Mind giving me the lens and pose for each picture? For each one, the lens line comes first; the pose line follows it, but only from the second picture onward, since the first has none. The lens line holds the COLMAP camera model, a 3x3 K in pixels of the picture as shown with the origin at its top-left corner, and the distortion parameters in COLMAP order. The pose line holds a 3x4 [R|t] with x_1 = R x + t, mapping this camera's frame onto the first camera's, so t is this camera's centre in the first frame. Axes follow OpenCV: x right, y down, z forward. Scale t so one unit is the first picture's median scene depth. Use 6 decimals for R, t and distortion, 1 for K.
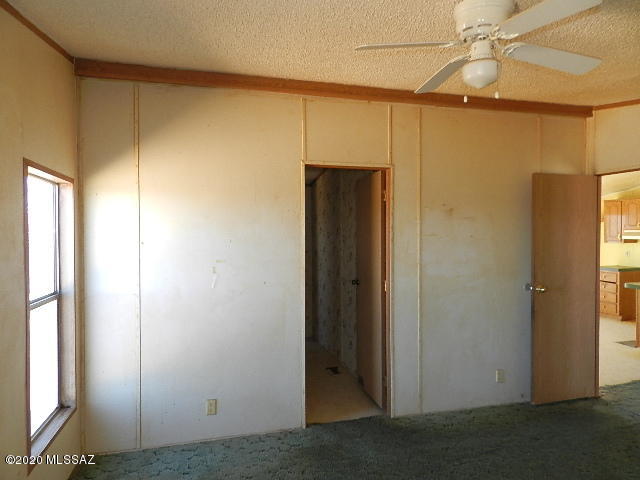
lens RADIAL K [[426.8, 0, 320.0], [0, 426.8, 240.0], [0, 0, 1]] dist [-0.003493, 0.000775]
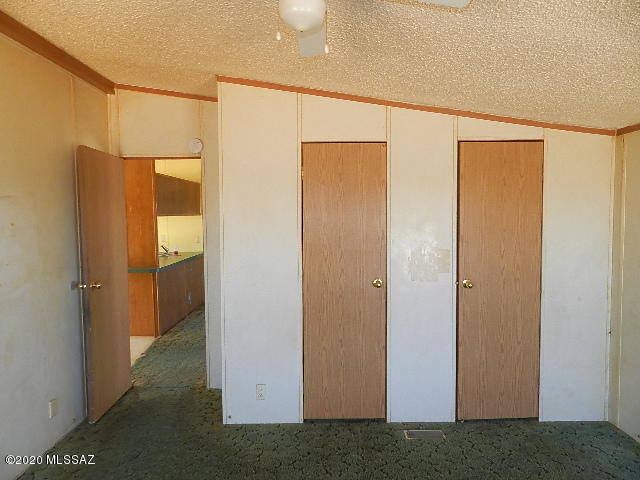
lens RADIAL K [[426.8, 0, 320.0], [0, 426.8, 240.0], [0, 0, 1]] dist [-0.003493, 0.000775]
pose [[0.249386, -0.052872, 0.966960, -0.176199], [0.025463, 0.998521, 0.048031, -0.003403], [-0.968069, 0.012643, 0.250364, 0.345300]]
